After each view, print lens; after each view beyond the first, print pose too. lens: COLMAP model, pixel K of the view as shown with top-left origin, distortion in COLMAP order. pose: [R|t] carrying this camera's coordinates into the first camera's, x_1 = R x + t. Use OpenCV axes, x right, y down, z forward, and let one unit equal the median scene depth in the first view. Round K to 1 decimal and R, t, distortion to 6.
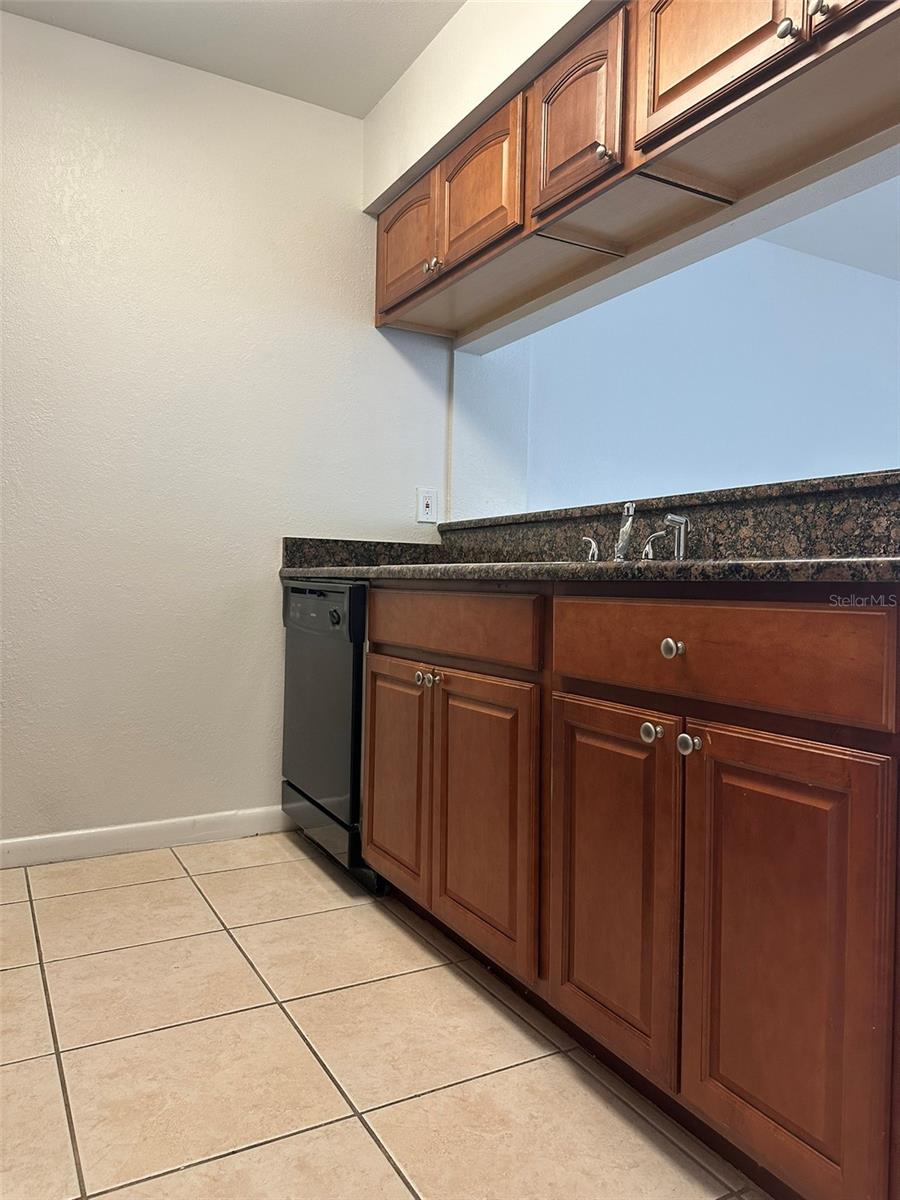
lens RADIAL K [[842.1, 0, 437.1], [0, 842.1, 608.4], [0, 0, 1]] dist [0.049935, -0.055196]
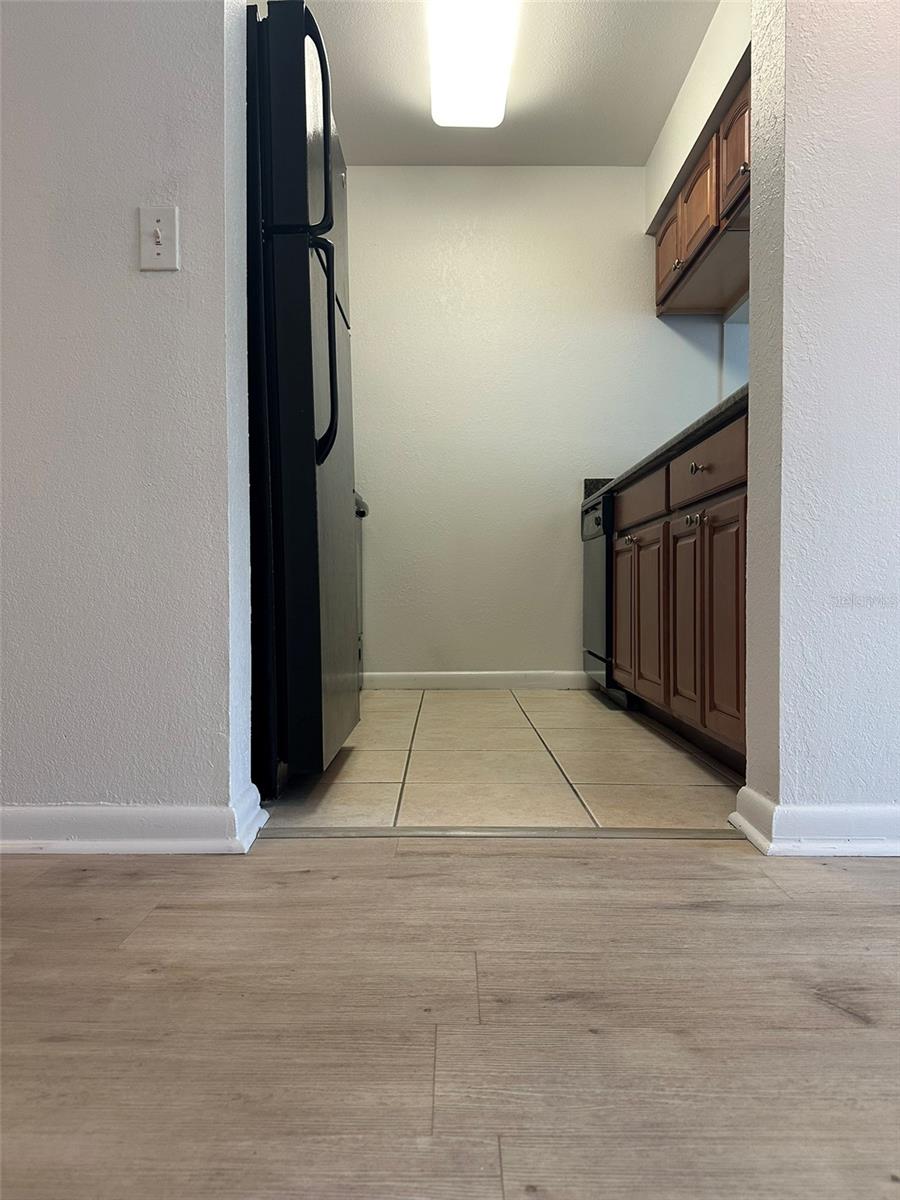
lens RADIAL K [[842.1, 0, 455.2], [0, 842.1, 603.5], [0, 0, 1]] dist [0.049935, -0.055196]
pose [[0.882936, -0.022781, -0.468941, 0.335856], [0.015394, 0.999690, -0.019581, 0.174515], [0.469241, 0.010070, 0.883013, -0.399362]]
